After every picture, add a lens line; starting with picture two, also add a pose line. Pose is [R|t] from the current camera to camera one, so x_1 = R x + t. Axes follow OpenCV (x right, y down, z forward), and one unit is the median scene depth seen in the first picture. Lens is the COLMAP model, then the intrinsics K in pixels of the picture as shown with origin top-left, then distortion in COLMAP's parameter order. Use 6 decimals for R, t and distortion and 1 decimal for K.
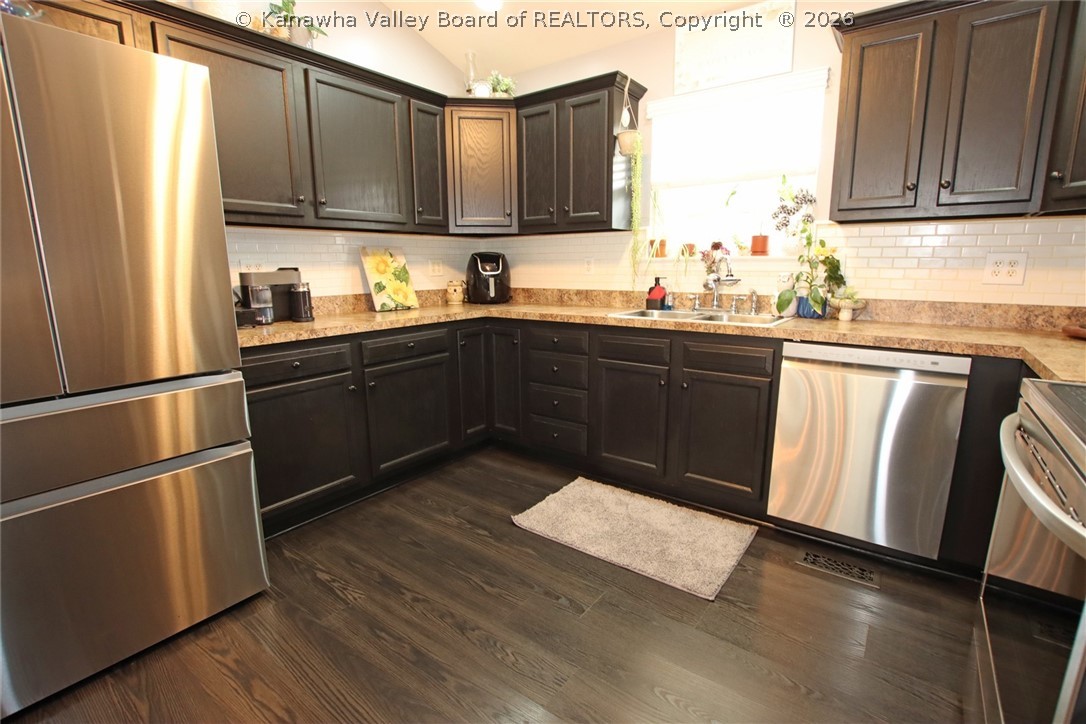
lens RADIAL K [[504.8, 0, 538.5], [0, 504.8, 361.5], [0, 0, 1]] dist [-0.026747, 0.000947]
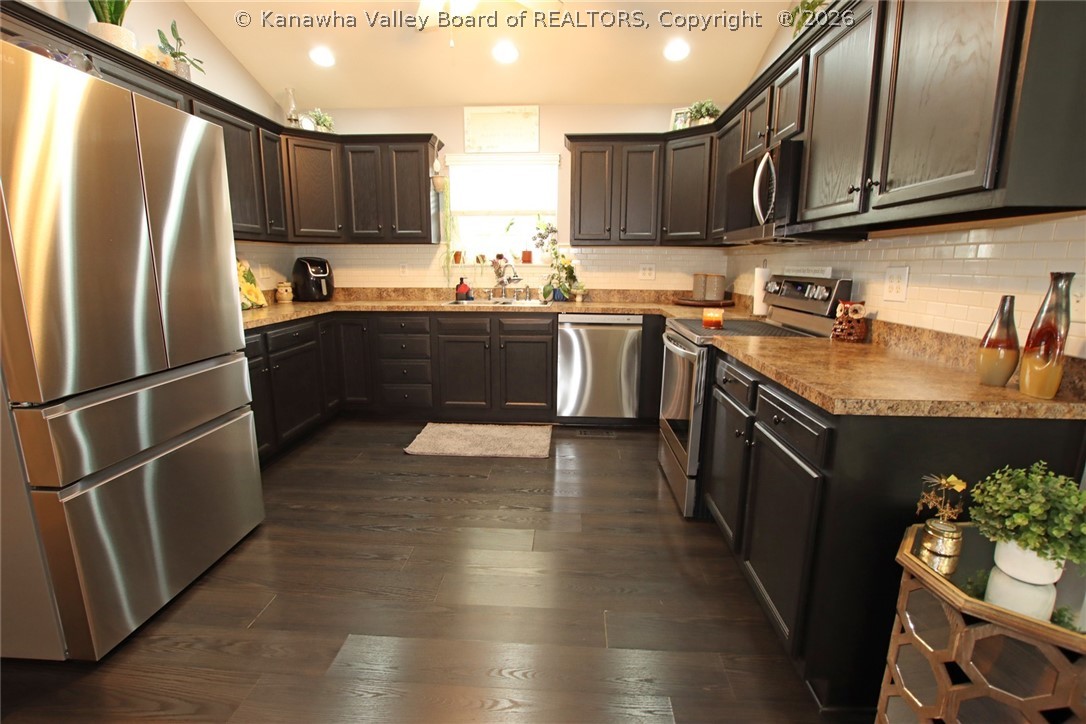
lens RADIAL K [[504.8, 0, 538.5], [0, 504.8, 361.5], [0, 0, 1]] dist [-0.026747, 0.000947]
pose [[0.832836, -0.096760, 0.544996, -0.412477], [0.095208, 0.994970, 0.031158, 0.048500], [-0.545270, 0.025938, 0.837859, -0.331728]]
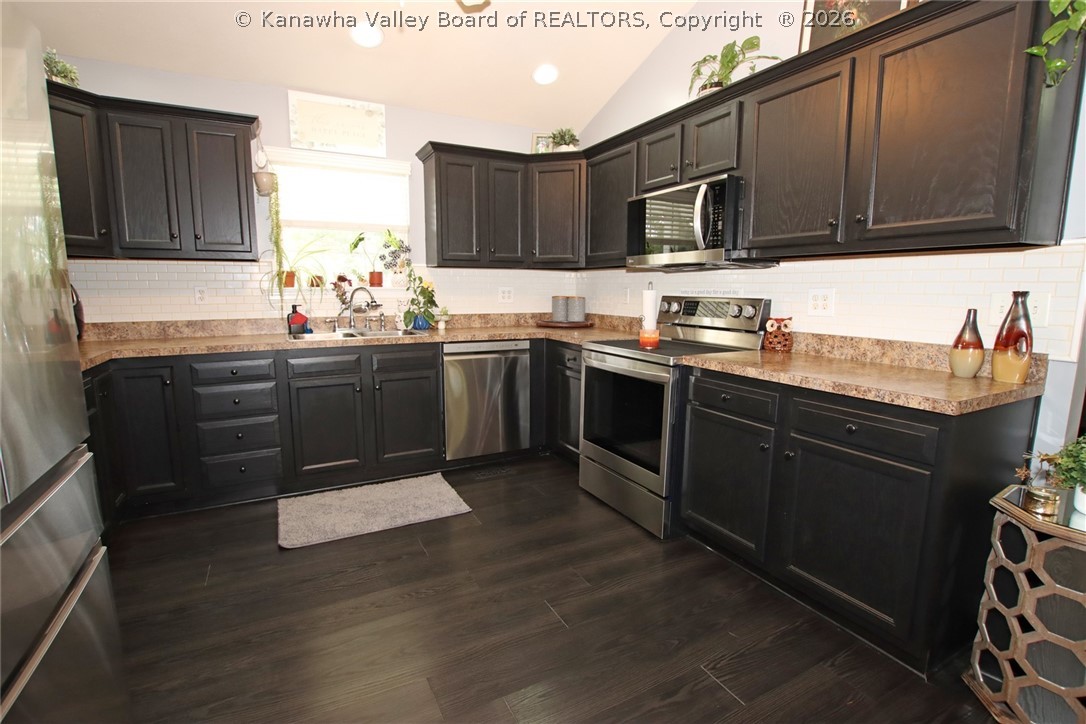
lens RADIAL K [[504.8, 0, 538.5], [0, 504.8, 361.5], [0, 0, 1]] dist [-0.026747, 0.000947]
pose [[0.427949, -0.122517, 0.895460, -0.581771], [0.164204, 0.984820, 0.056269, -0.018686], [-0.888761, 0.122958, 0.441571, 0.048544]]
